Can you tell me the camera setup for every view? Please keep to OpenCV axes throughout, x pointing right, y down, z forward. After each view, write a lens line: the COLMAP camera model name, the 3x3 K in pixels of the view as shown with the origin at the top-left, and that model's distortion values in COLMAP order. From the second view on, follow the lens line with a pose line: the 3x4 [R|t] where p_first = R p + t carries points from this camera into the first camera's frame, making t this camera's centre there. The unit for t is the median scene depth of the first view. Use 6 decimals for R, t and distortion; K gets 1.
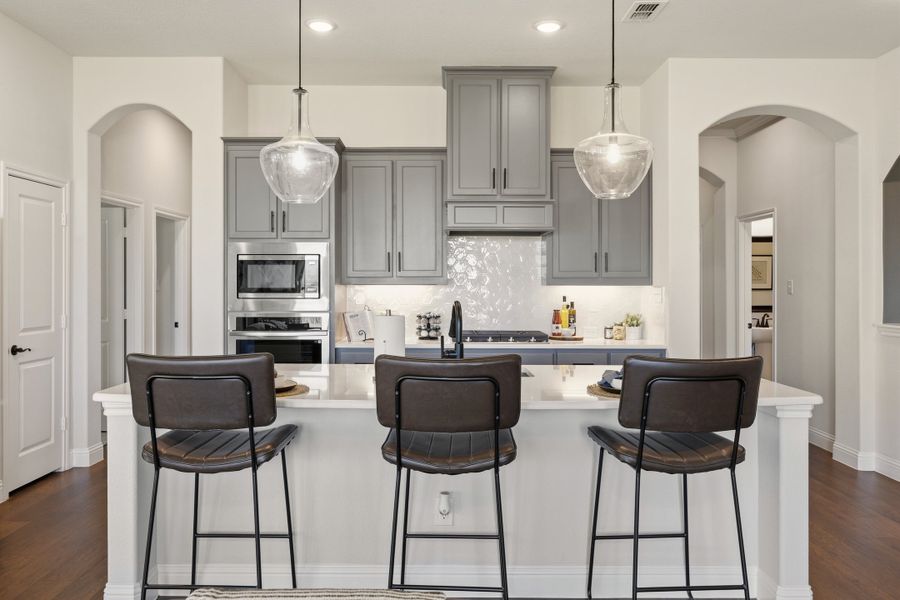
lens RADIAL K [[661.6, 0, 432.3], [0, 661.6, 283.2], [0, 0, 1]] dist [-0.004353, 0.000357]
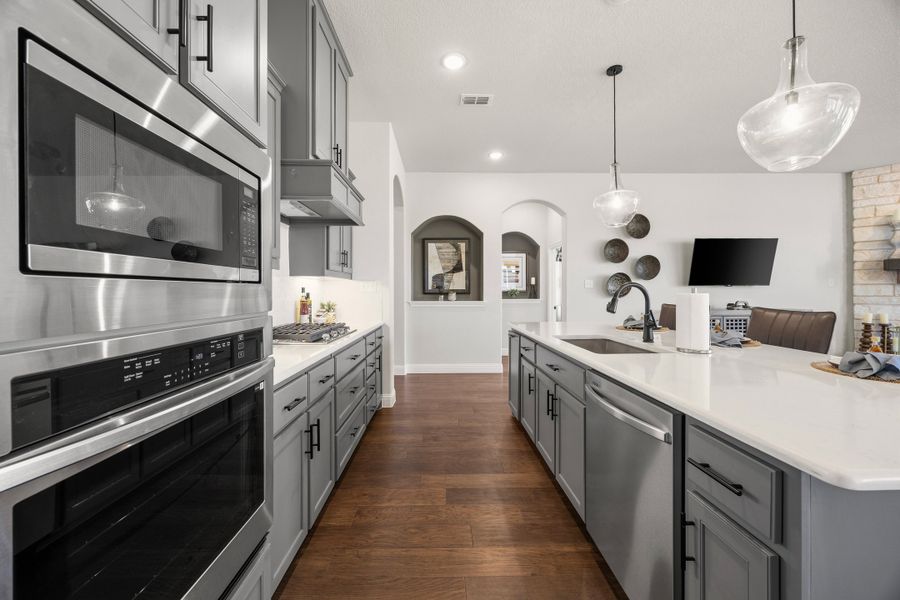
lens RADIAL K [[344.9, 0, 445.0], [0, 344.9, 293.0], [0, 0, 1]] dist [-0.000145, -0.000465]
pose [[-0.028409, -0.004645, 0.999586, -0.389034], [0.002392, 0.999986, 0.004715, 0.028441], [-0.999594, 0.002525, -0.028398, 0.875947]]
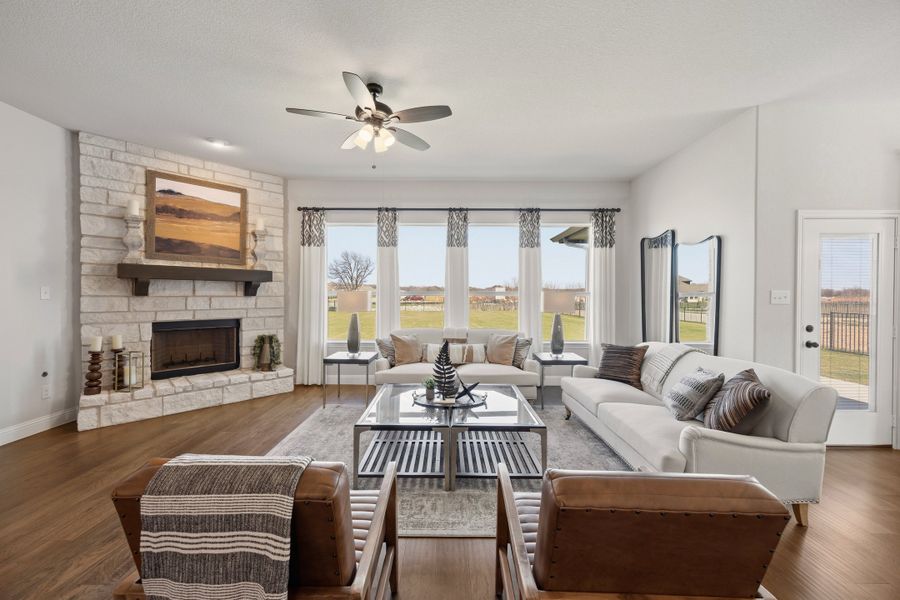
lens RADIAL K [[354.3, 0, 446.5], [0, 354.3, 296.4], [0, 0, 1]] dist [0.001153, -0.000386]
pose [[-0.999922, -0.008338, -0.009342, -0.141054], [-0.008387, 0.999951, 0.005228, 0.001353], [0.009298, 0.005306, -0.999943, 0.360130]]
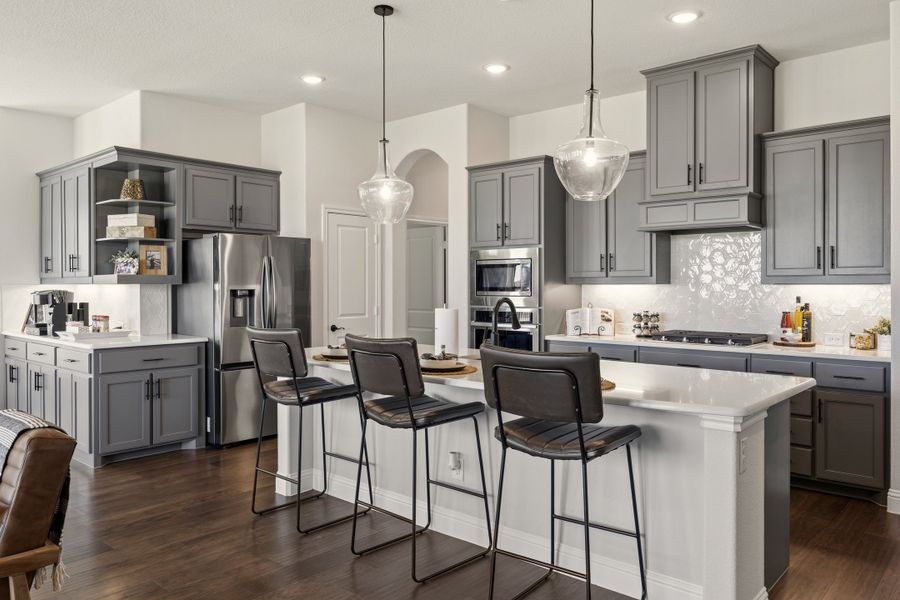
lens RADIAL K [[649.6, 0, 449.7], [0, 649.6, 287.9], [0, 0, 1]] dist [-0.005554, -0.006754]
pose [[0.752980, 0.000634, -0.658043, 0.463176], [0.003386, 0.999983, 0.004838, 0.002244], [0.658035, -0.005871, 0.752965, 0.048492]]
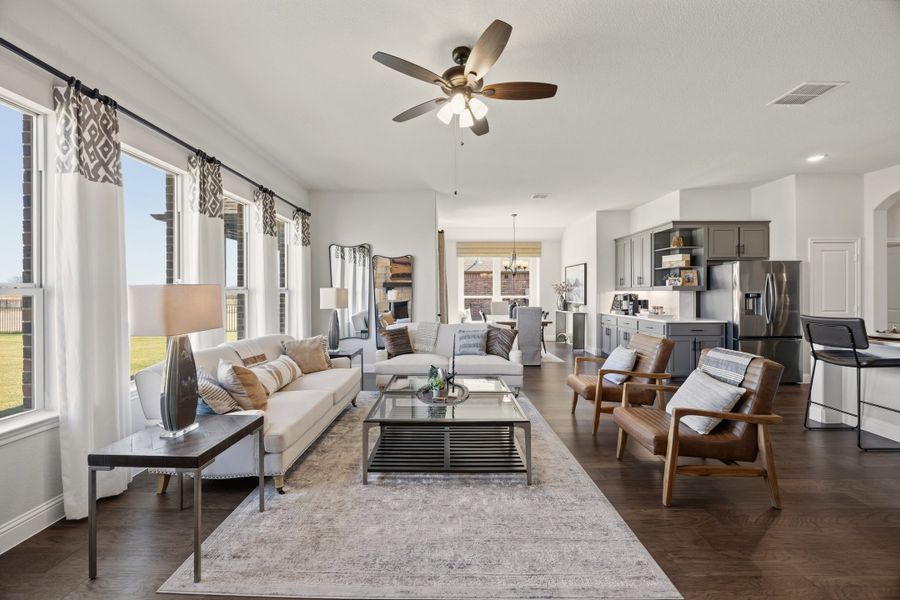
lens RADIAL K [[344.9, 0, 453.1], [0, 344.9, 289.6], [0, 0, 1]] dist [-0.000145, -0.000465]
pose [[0.009992, -0.010028, -0.999900, 0.457043], [0.003415, 0.999944, -0.009995, 0.005107], [0.999944, -0.003314, 0.010026, -0.221850]]
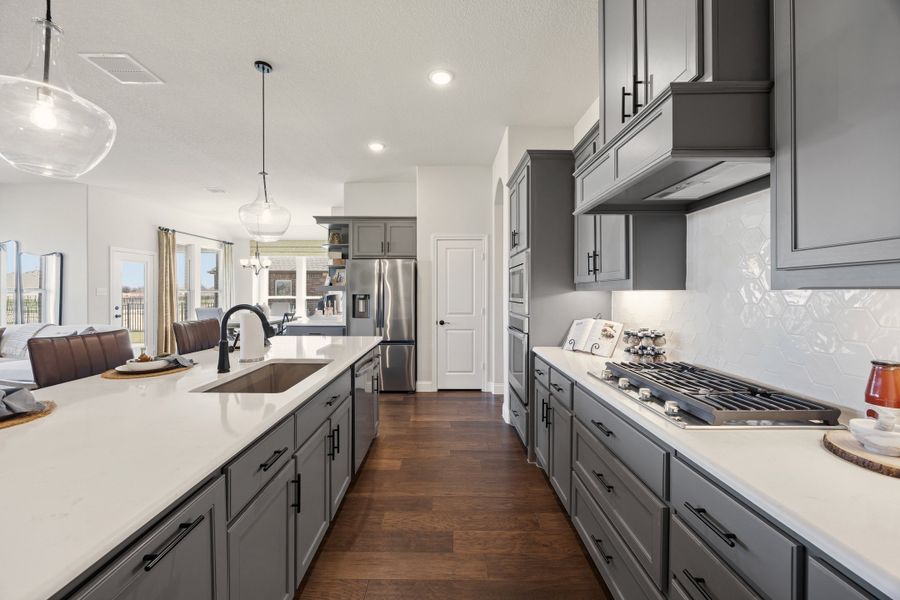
lens RADIAL K [[344.9, 0, 443.5], [0, 344.9, 294.3], [0, 0, 1]] dist [-0.000145, -0.000465]
pose [[0.005013, 0.003503, -0.999981, 0.395949], [0.000849, 0.999993, 0.003507, 0.005765], [0.999987, -0.000866, 0.005010, 0.851779]]
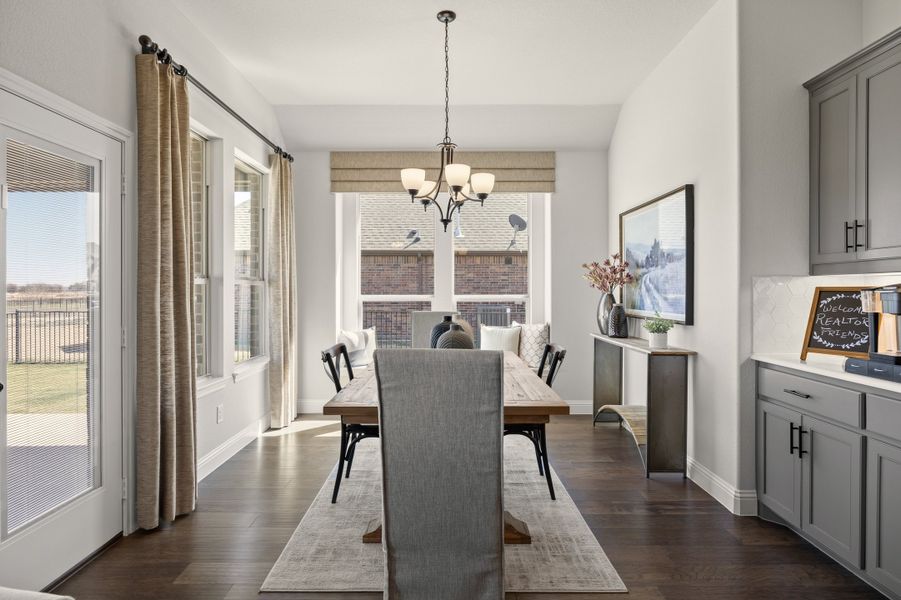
lens RADIAL K [[486.3, 0, 449.4], [0, 486.3, 291.3], [0, 0, 1]] dist [-0.005629, -0.000086]
pose [[-0.003420, -0.002824, -0.999990, -0.448132], [0.002975, 0.999992, -0.002834, 0.016667], [0.999990, -0.002985, -0.003412, 0.072214]]
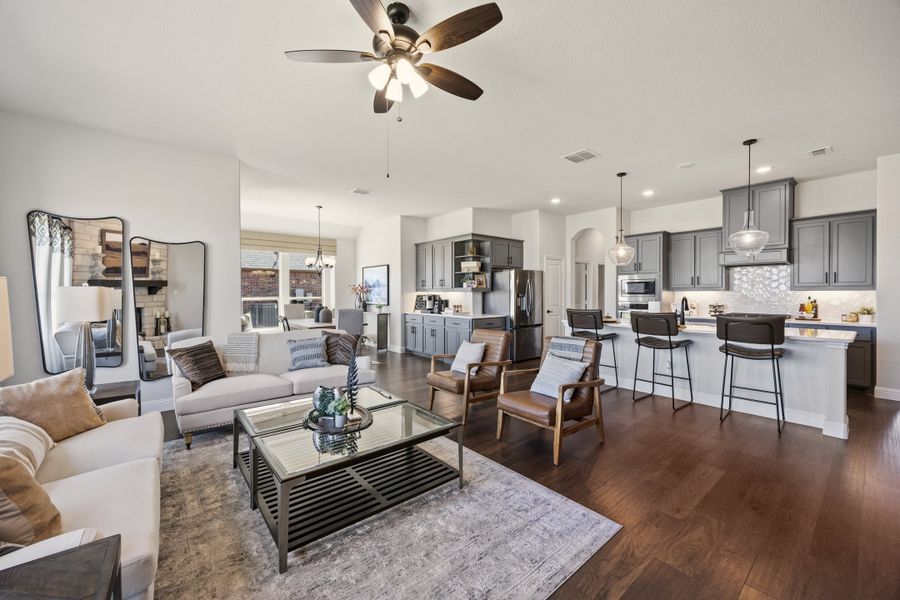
lens RADIAL K [[344.9, 0, 448.9], [0, 344.9, 298.0], [0, 0, 1]] dist [-0.000145, -0.000465]
pose [[0.636283, 0.008483, -0.771409, 0.333210], [0.006565, 0.999844, 0.016410, 0.001475], [0.771428, -0.015506, 0.636128, -0.420079]]
